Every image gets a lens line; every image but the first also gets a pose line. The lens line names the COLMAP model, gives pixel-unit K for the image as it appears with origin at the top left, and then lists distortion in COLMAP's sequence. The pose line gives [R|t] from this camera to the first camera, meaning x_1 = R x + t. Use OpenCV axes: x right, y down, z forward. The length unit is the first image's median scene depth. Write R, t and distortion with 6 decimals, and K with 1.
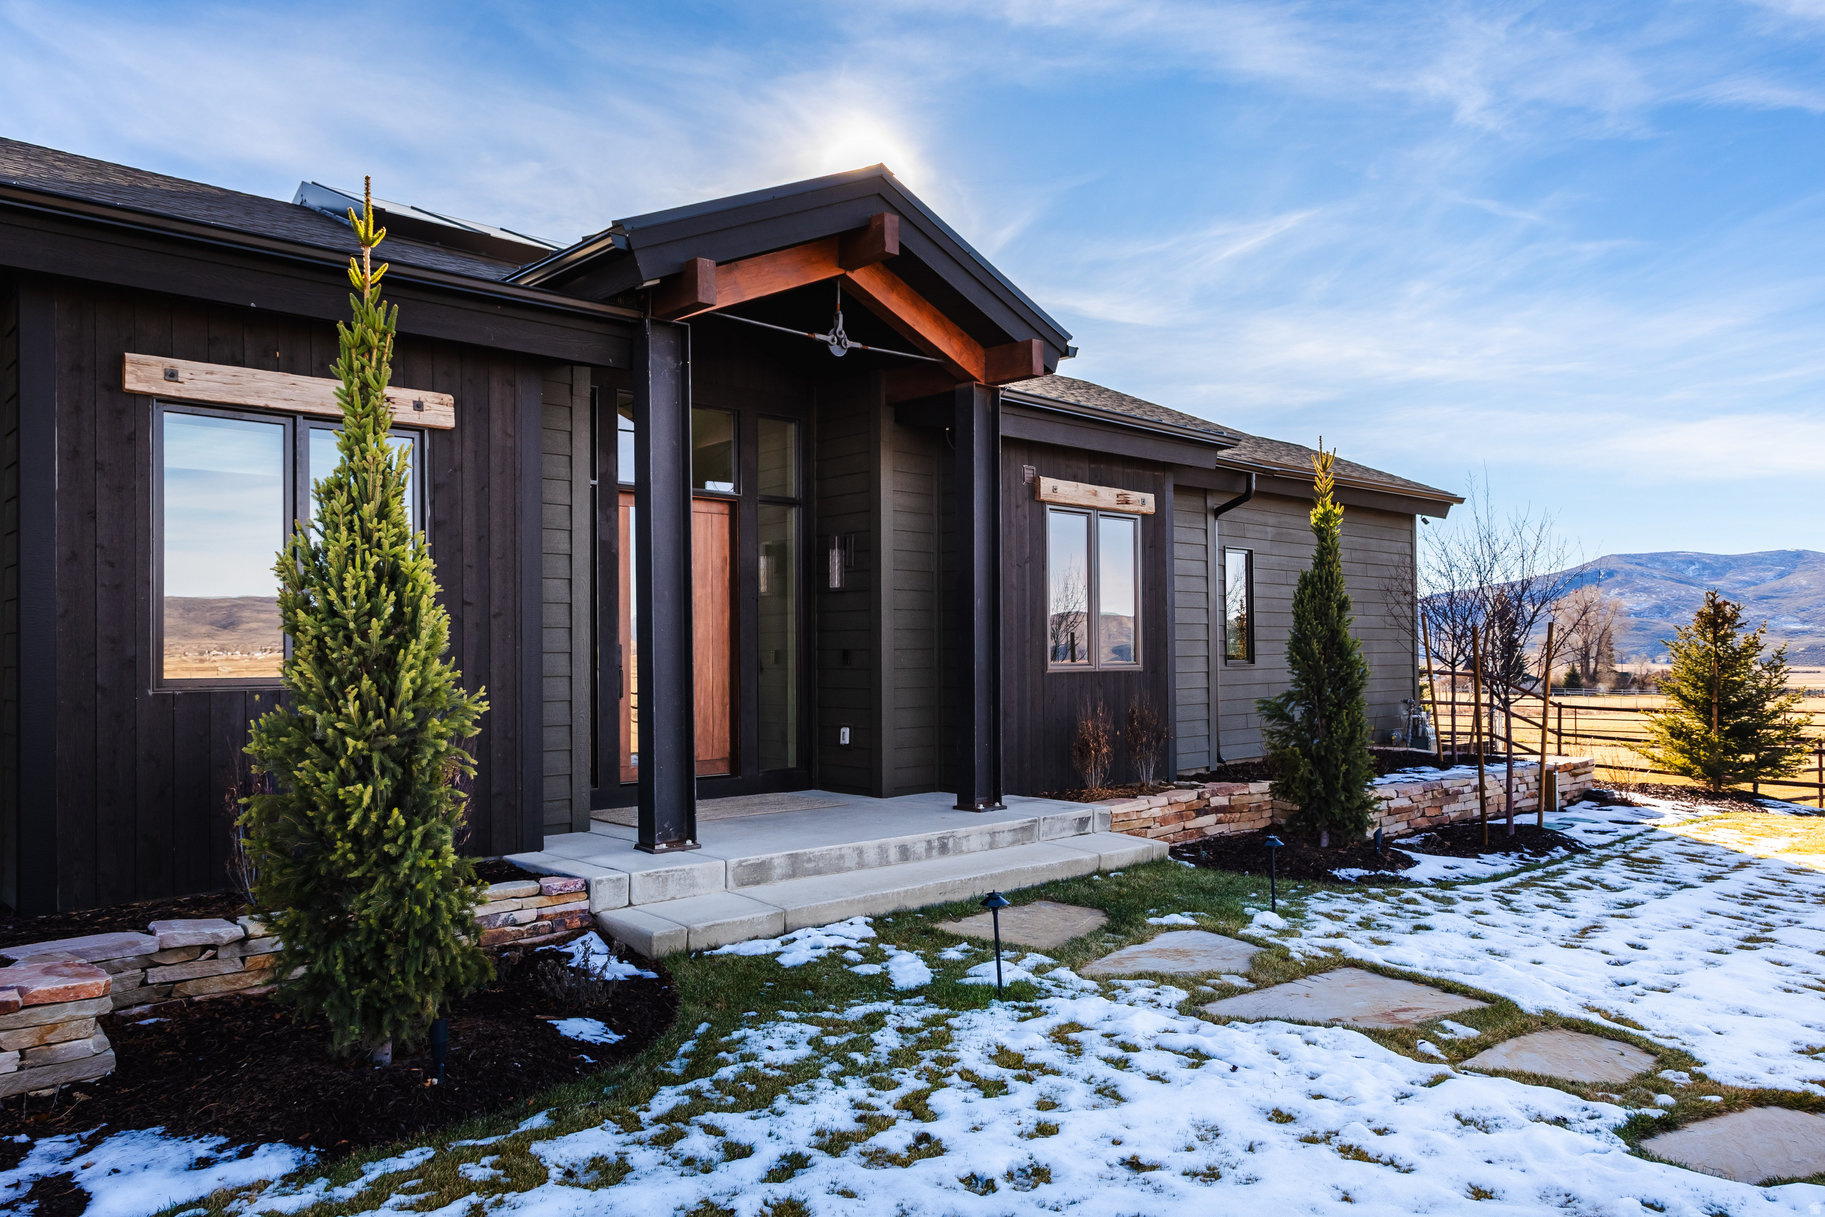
lens RADIAL K [[1290.6, 0, 956.5], [0, 1290.6, 647.1], [0, 0, 1]] dist [-0.025116, 0.009579]
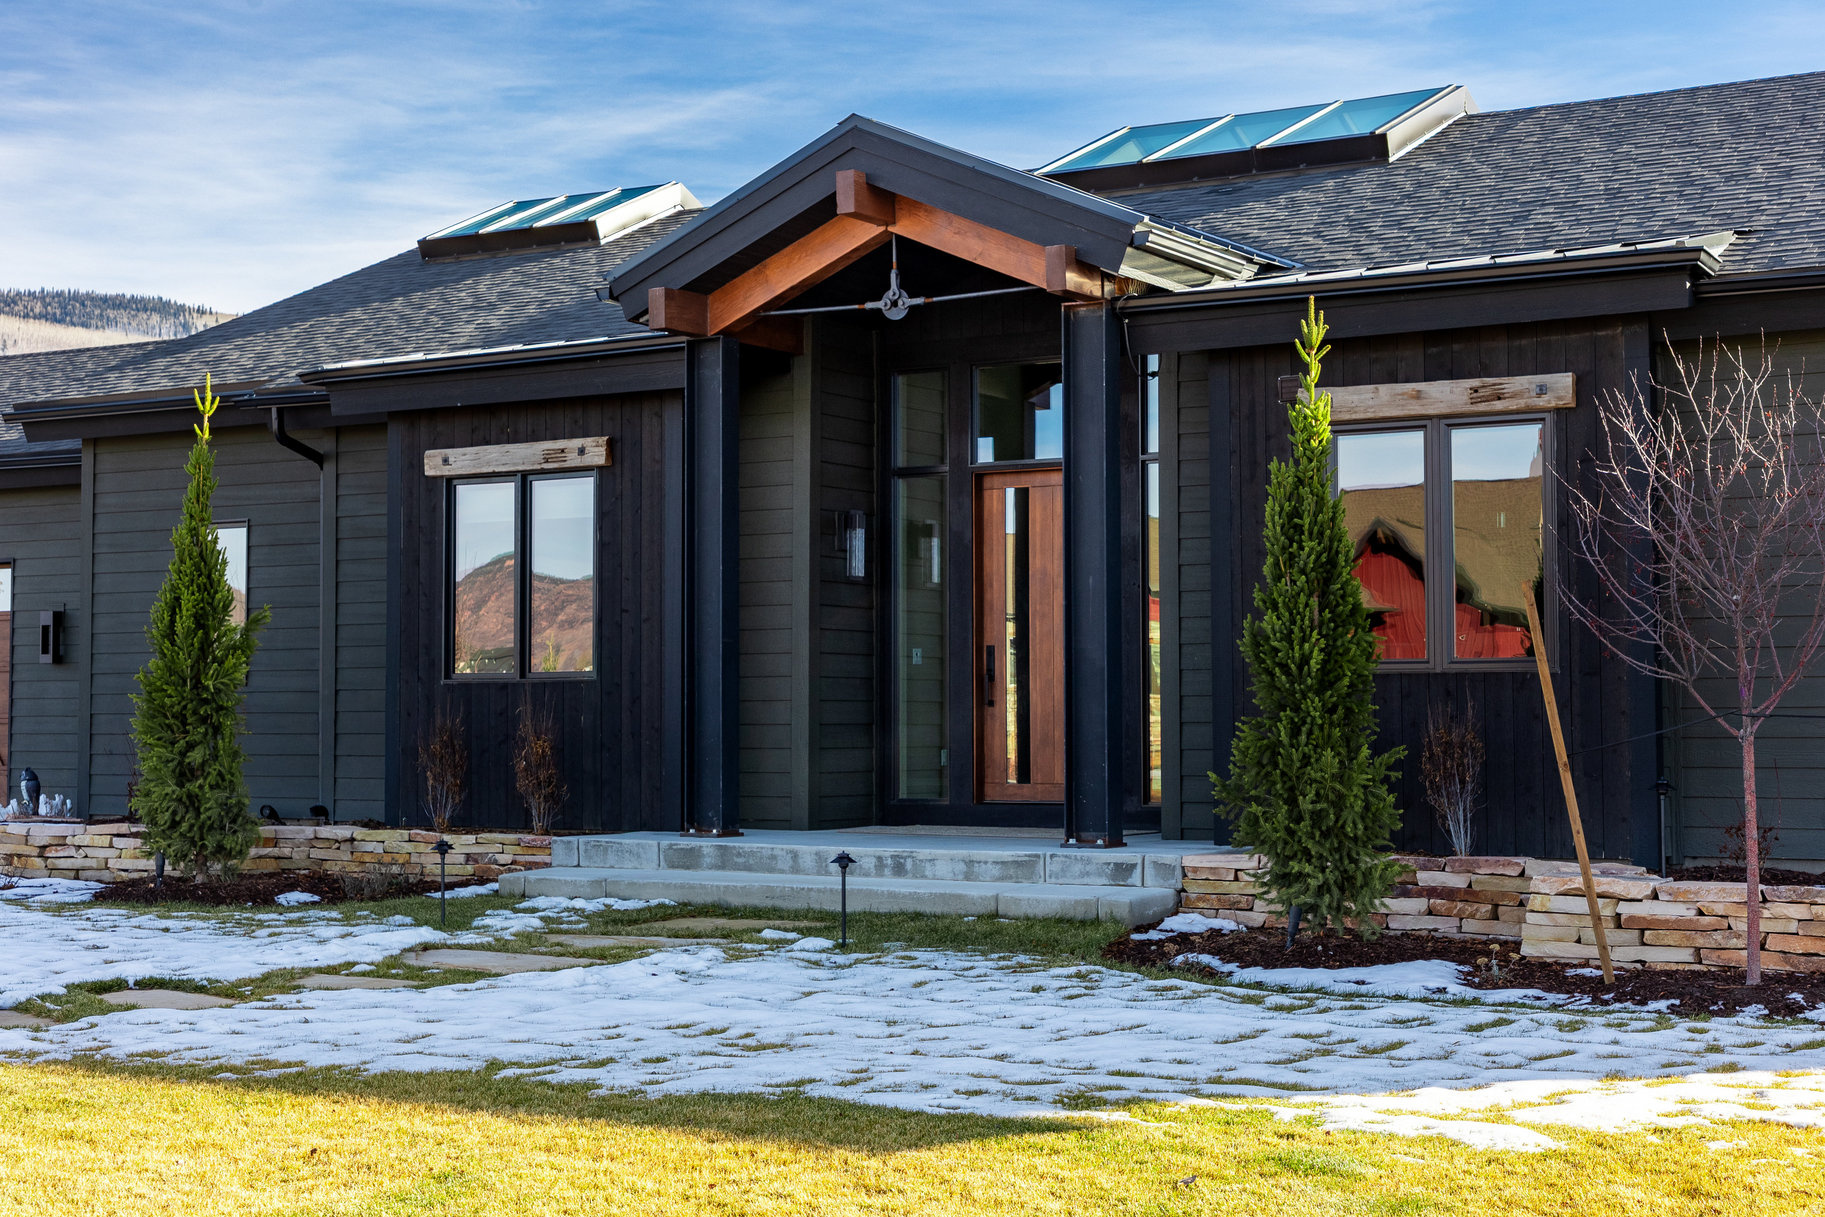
lens RADIAL K [[2822.2, 0, 906.2], [0, 2822.2, 604.5], [0, 0, 1]] dist [-0.052654, 0.000000]
pose [[0.229763, -0.035343, -0.972605, 2.118727], [0.004692, 0.999369, -0.035207, 0.050506], [0.973235, 0.003526, 0.229783, 0.643178]]
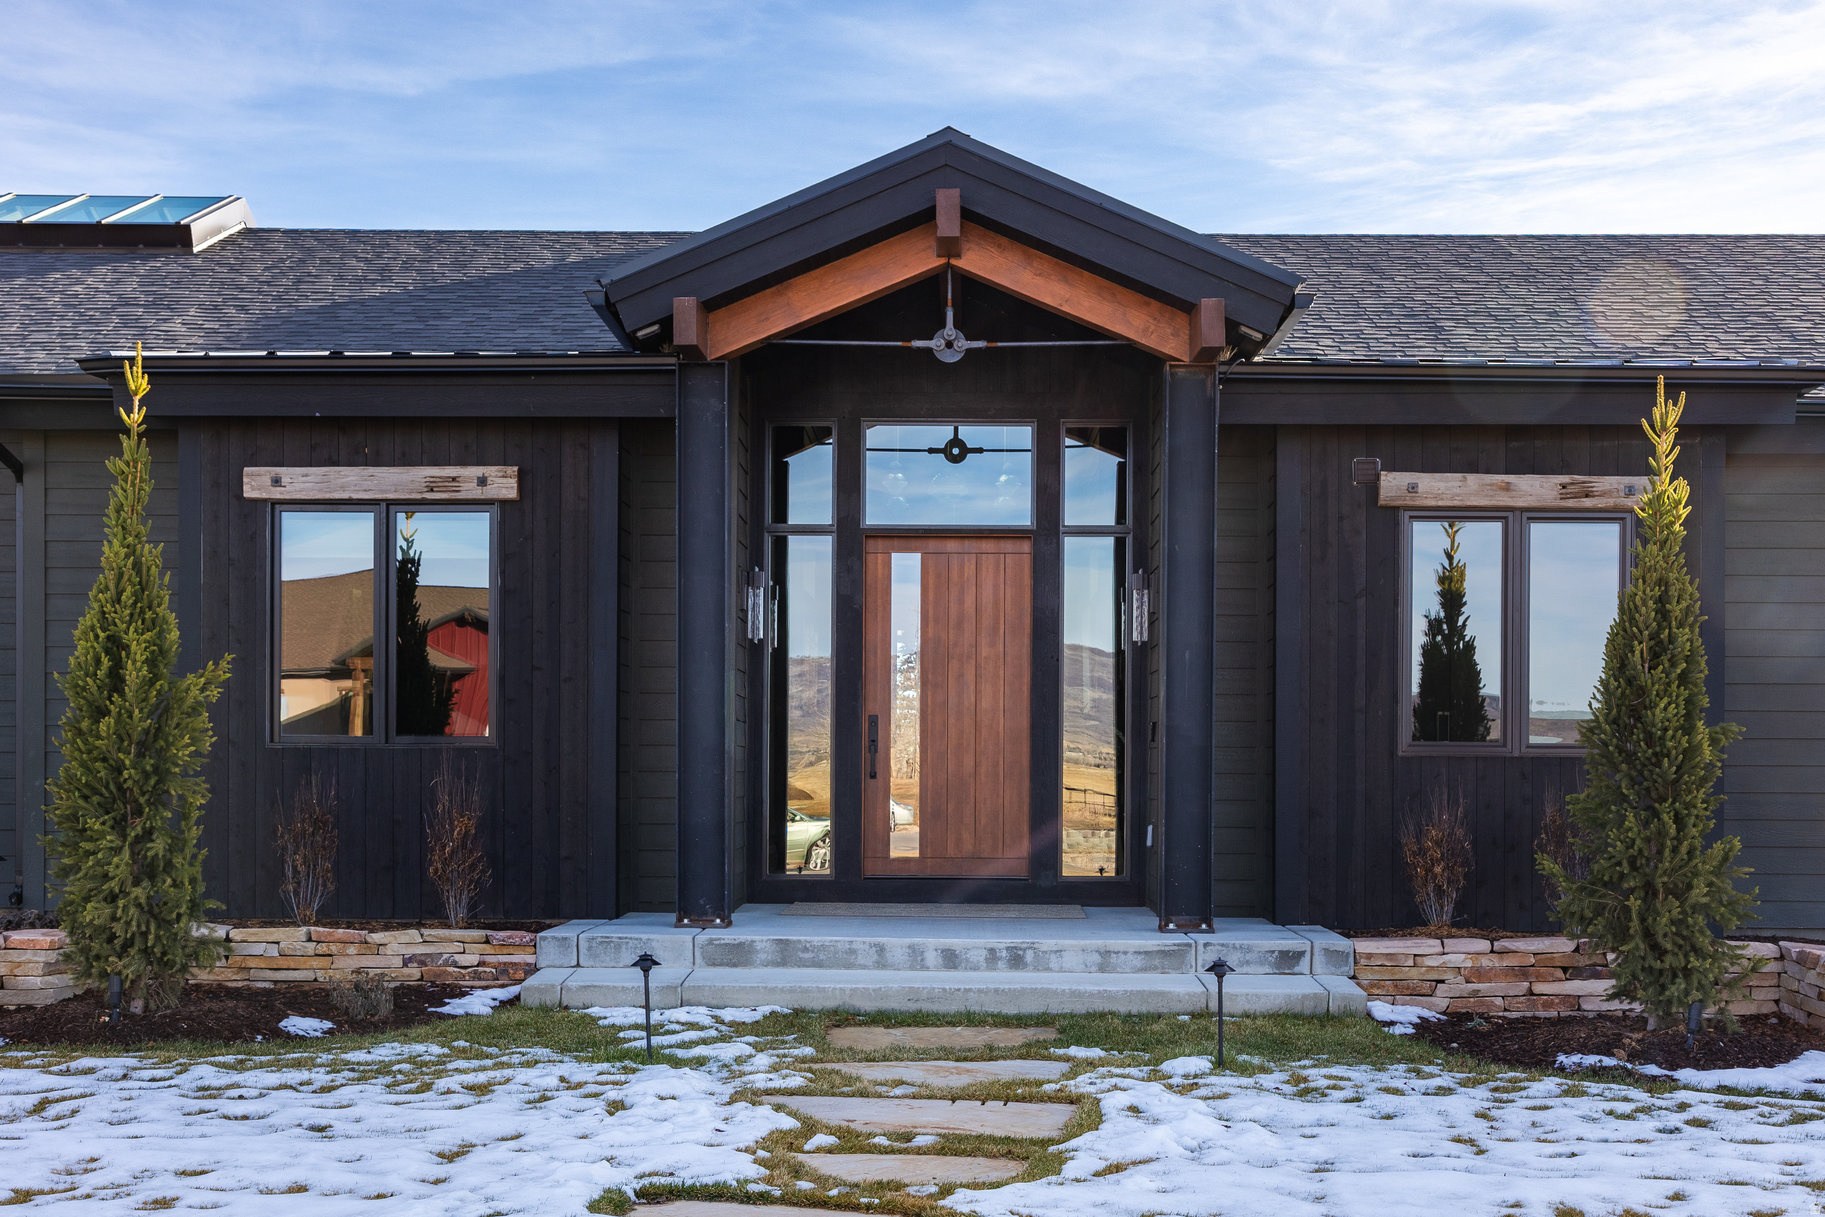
lens RADIAL K [[2186.7, 0, 949.9], [0, 2186.7, 797.7], [0, 0, 1]] dist [-0.024418, 0.000000]
pose [[0.701560, 0.021366, -0.712290, 1.063077], [-0.008181, 0.999726, 0.021930, 0.027411], [0.712564, -0.009557, 0.701542, 0.013377]]
